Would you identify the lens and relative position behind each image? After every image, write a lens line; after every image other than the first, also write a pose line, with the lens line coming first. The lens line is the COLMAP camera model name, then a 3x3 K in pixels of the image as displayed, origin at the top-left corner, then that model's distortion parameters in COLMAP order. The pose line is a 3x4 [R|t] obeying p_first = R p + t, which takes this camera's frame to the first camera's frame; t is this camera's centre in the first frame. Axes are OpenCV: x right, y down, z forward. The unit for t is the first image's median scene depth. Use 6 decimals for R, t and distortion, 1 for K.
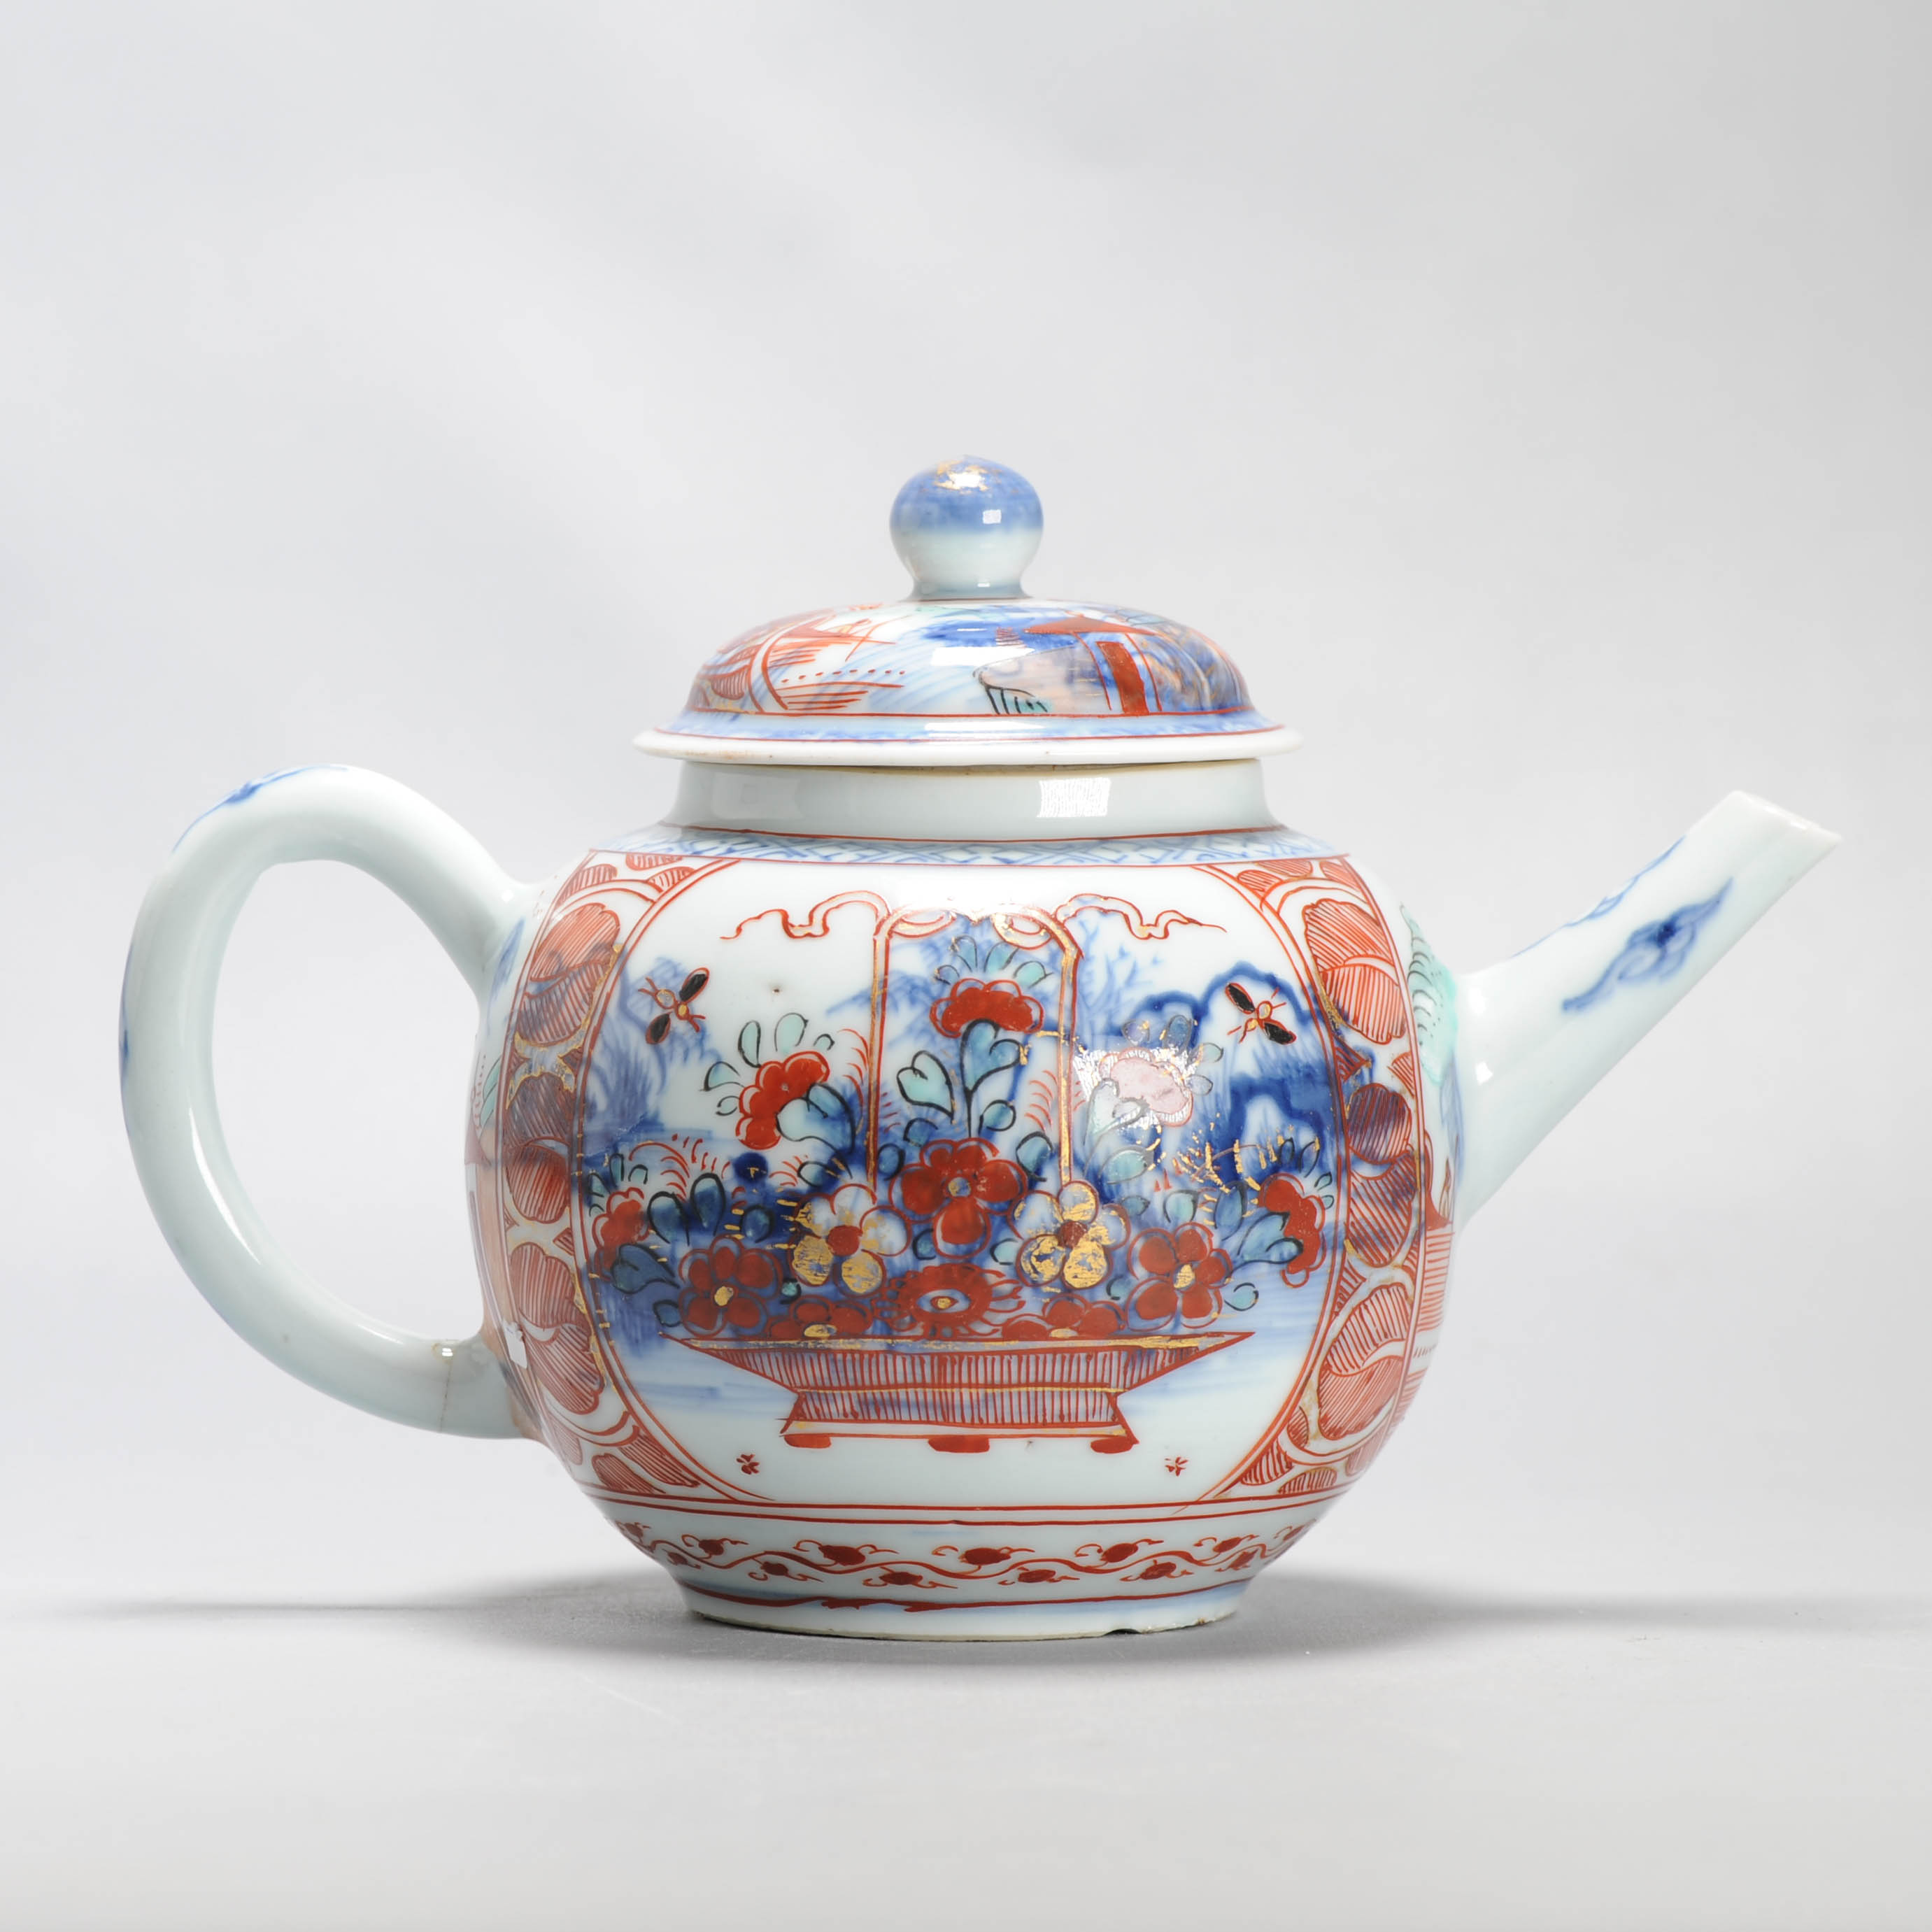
lens RADIAL K [[9605.2, 0, 966.0], [0, 9605.2, 966.0], [0, 0, 1]] dist [-0.179268, 2.813730]
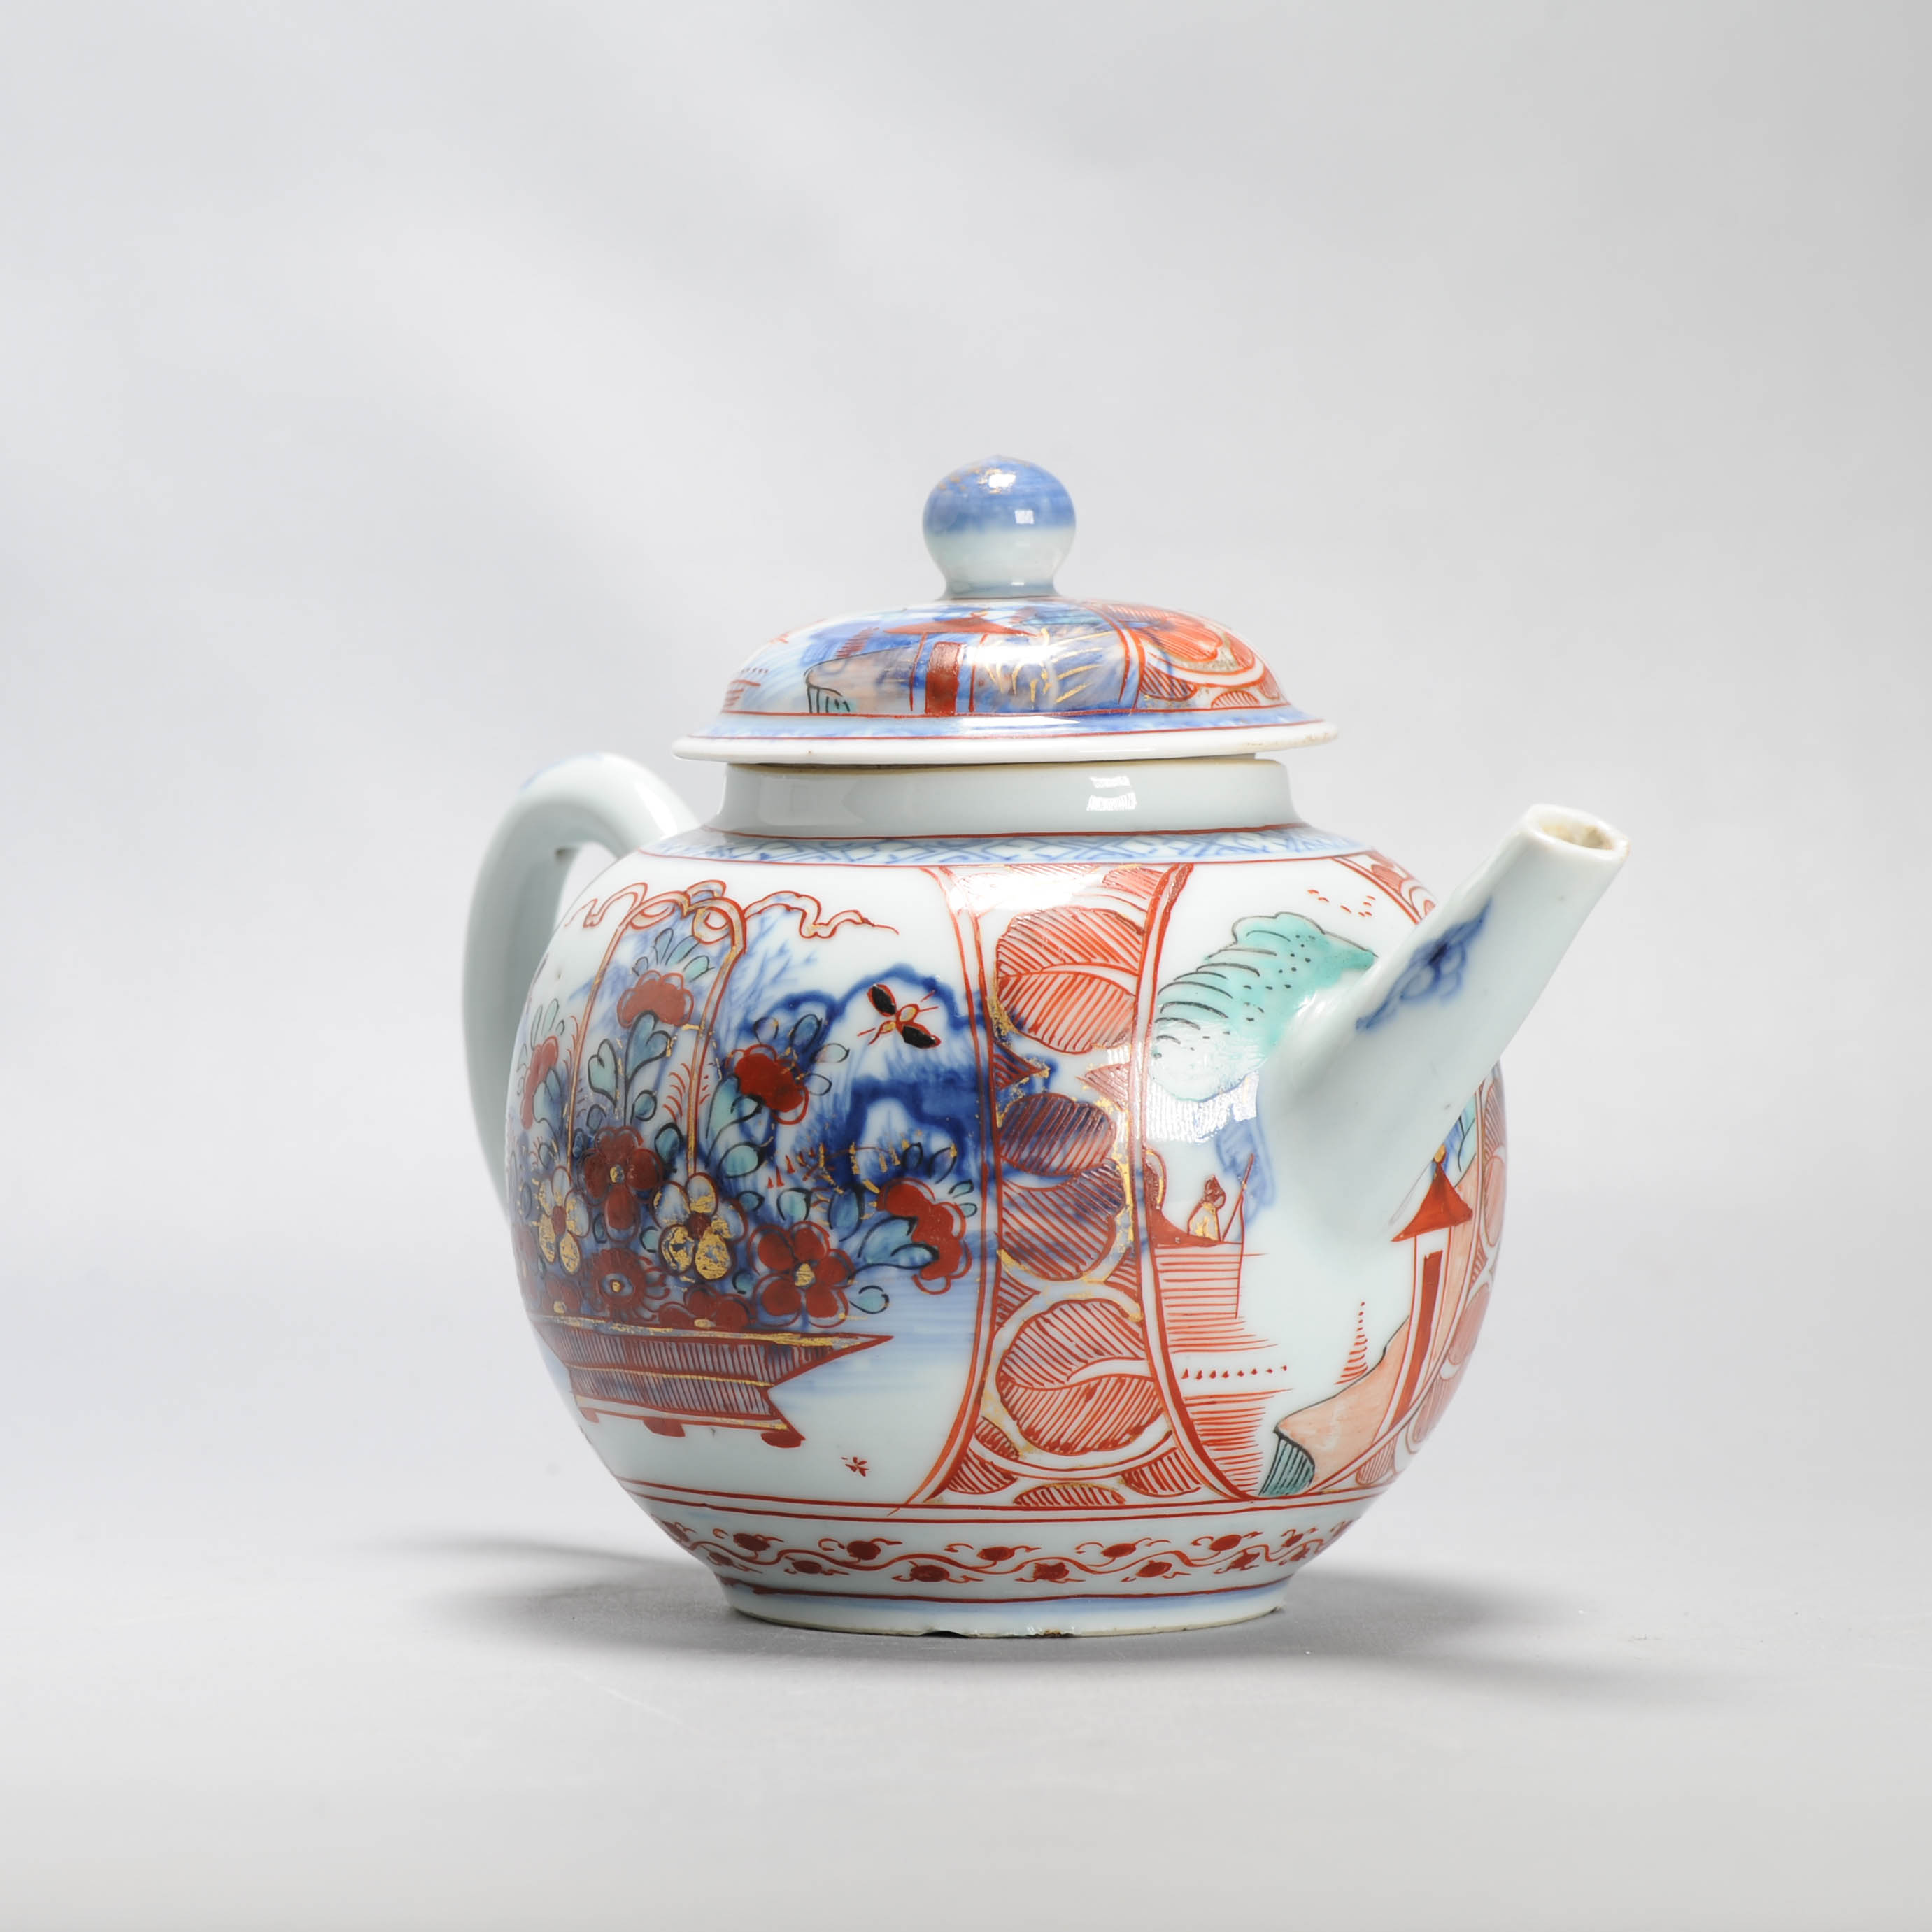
lens RADIAL K [[9605.2, 0, 966.0], [0, 9605.2, 966.0], [0, 0, 1]] dist [-0.179268, 2.813730]
pose [[0.667777, 0.031716, -0.743686, 0.777462], [-0.031568, 0.999400, 0.014276, -0.014731], [0.743692, 0.013943, 0.668377, 0.341149]]
